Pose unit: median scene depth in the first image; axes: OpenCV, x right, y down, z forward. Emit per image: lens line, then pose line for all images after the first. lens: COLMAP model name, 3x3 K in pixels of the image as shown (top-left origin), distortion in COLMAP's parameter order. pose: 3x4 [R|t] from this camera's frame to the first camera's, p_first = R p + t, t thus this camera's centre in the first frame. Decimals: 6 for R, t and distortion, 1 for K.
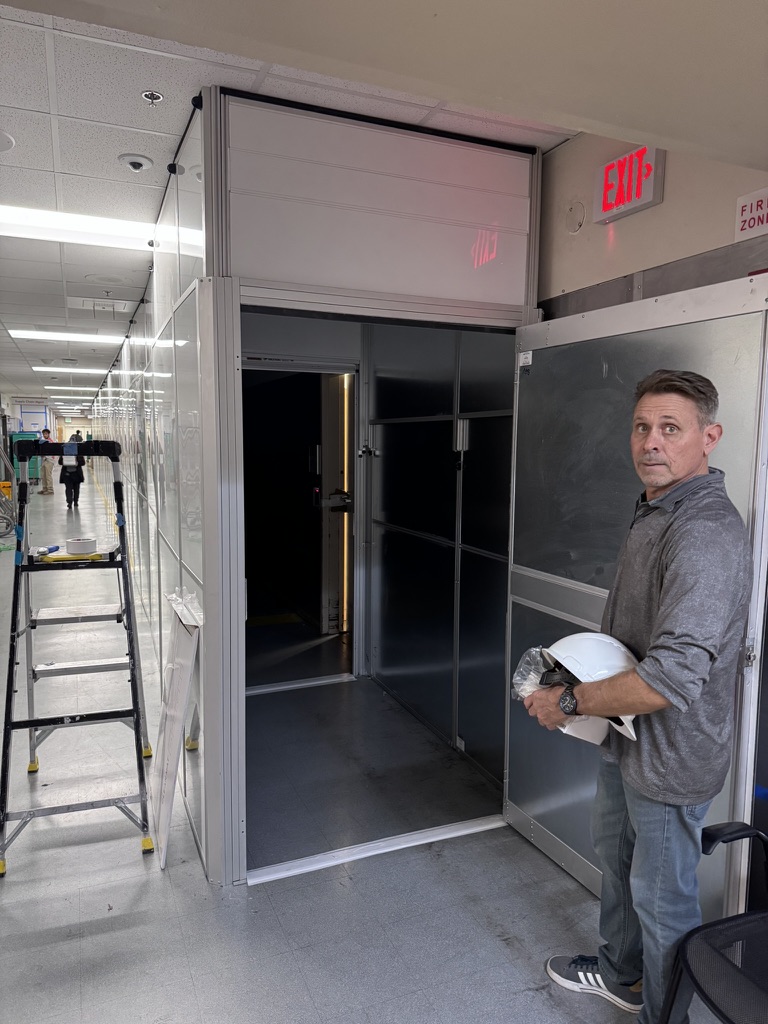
lens RADIAL K [[713.9, 0, 384.0], [0, 713.9, 512.0], [0, 0, 1]] dist [0.060989, -0.055550]
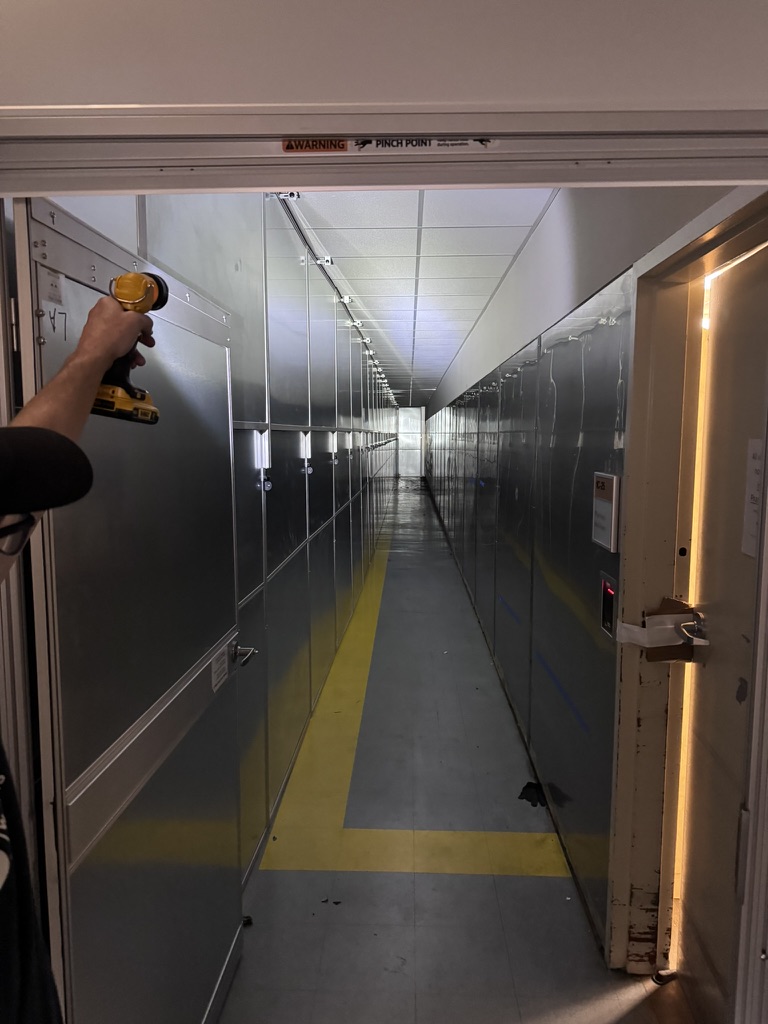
lens RADIAL K [[713.9, 0, 384.0], [0, 713.9, 512.0], [0, 0, 1]] dist [0.060989, -0.055550]
pose [[0.896925, 0.045948, -0.439788, -0.036431], [-0.043267, 0.998933, 0.016125, -0.072089], [0.440060, 0.004565, 0.897957, 0.621890]]
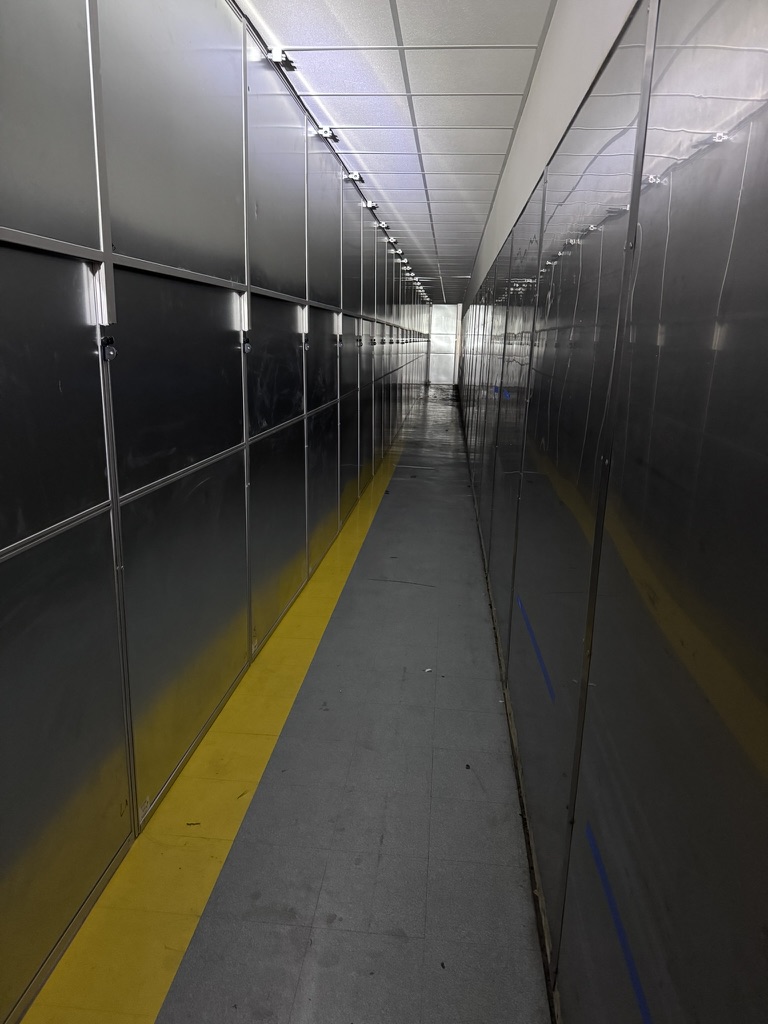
lens RADIAL K [[713.9, 0, 384.0], [0, 713.9, 512.0], [0, 0, 1]] dist [0.060989, -0.055550]
pose [[0.869250, 0.139196, -0.474372, -0.088585], [-0.077997, 0.986139, 0.146442, -0.078387], [0.488181, -0.090295, 0.868059, 0.805228]]
